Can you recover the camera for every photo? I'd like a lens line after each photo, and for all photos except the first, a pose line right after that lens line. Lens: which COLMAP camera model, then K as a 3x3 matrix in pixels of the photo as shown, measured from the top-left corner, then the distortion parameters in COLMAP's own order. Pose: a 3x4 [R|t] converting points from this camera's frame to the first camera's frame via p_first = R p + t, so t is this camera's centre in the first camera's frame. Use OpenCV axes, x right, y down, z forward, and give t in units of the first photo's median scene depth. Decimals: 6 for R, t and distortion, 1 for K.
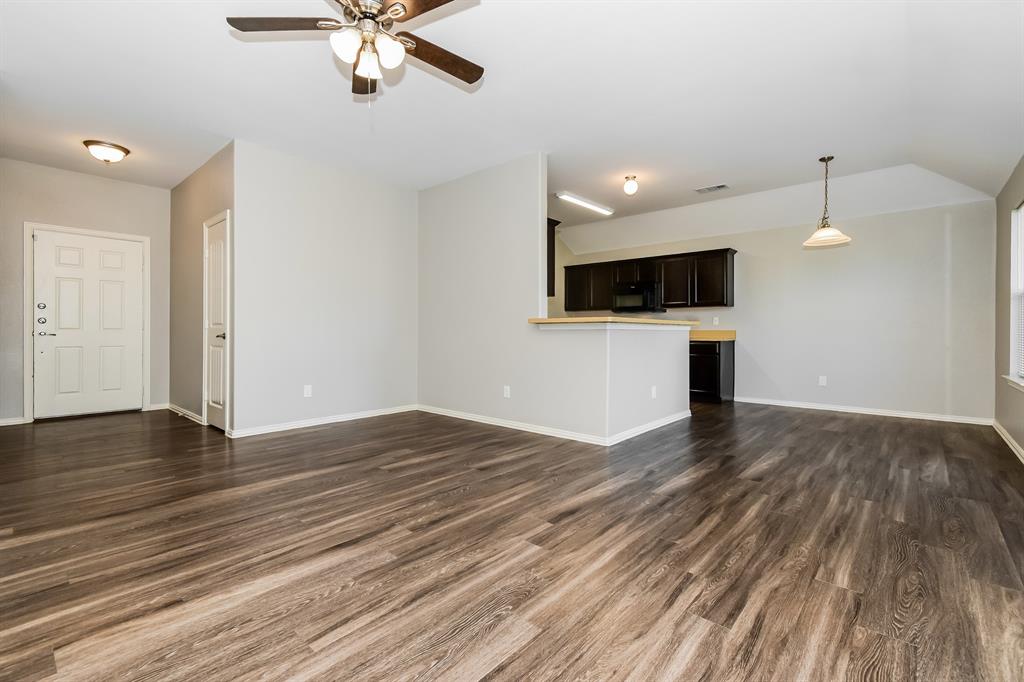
lens RADIAL K [[451.9, 0, 515.2], [0, 451.9, 328.1], [0, 0, 1]] dist [0.002730, -0.007767]
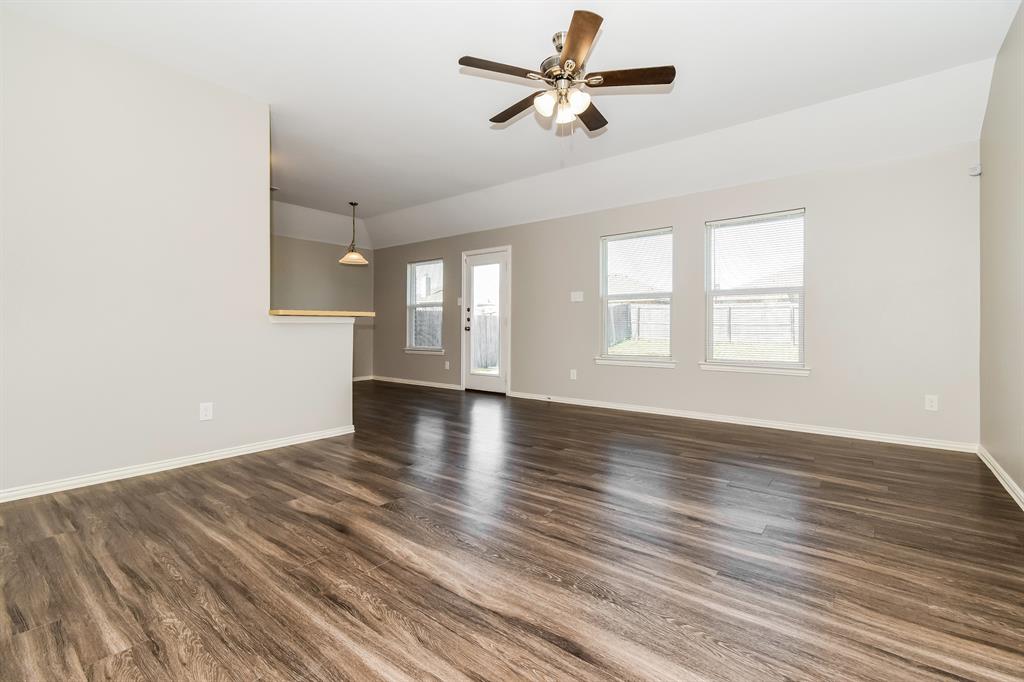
lens RADIAL K [[451.9, 0, 515.2], [0, 451.9, 328.1], [0, 0, 1]] dist [0.002730, -0.007767]
pose [[-0.054211, -0.004005, 0.998521, -1.585819], [-0.015721, 0.999871, 0.003157, 0.004726], [-0.998406, -0.015526, -0.054267, 1.205922]]
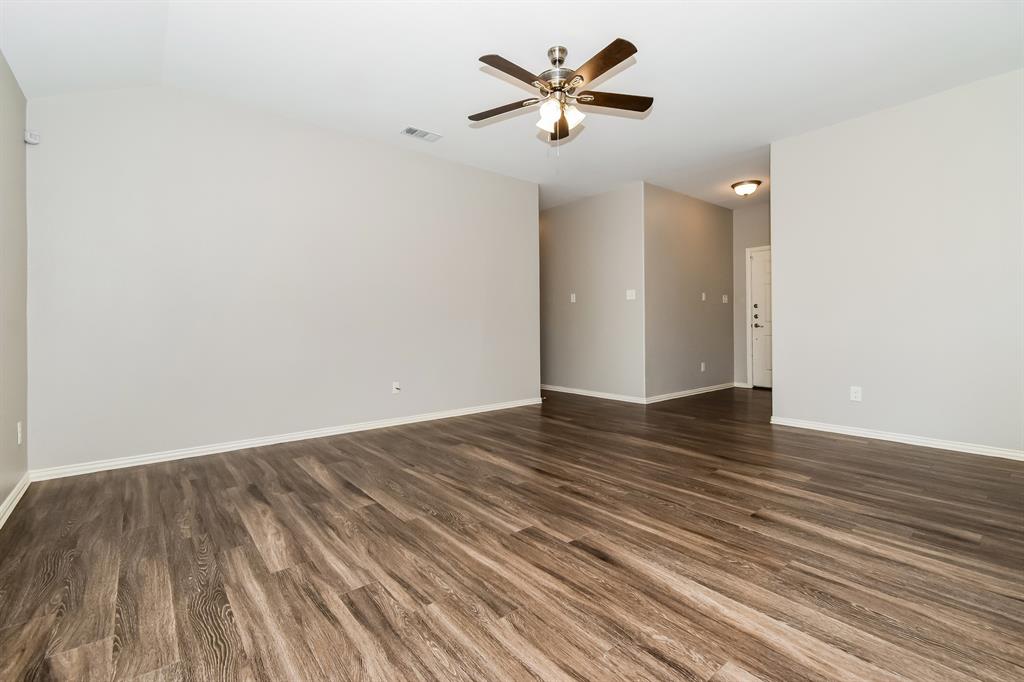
lens RADIAL K [[451.9, 0, 515.2], [0, 451.9, 328.1], [0, 0, 1]] dist [0.002730, -0.007767]
pose [[-0.151110, 0.006240, -0.988497, 1.001567], [0.012633, 0.999911, 0.004381, 0.010909], [0.988436, -0.011826, -0.151175, 1.071668]]
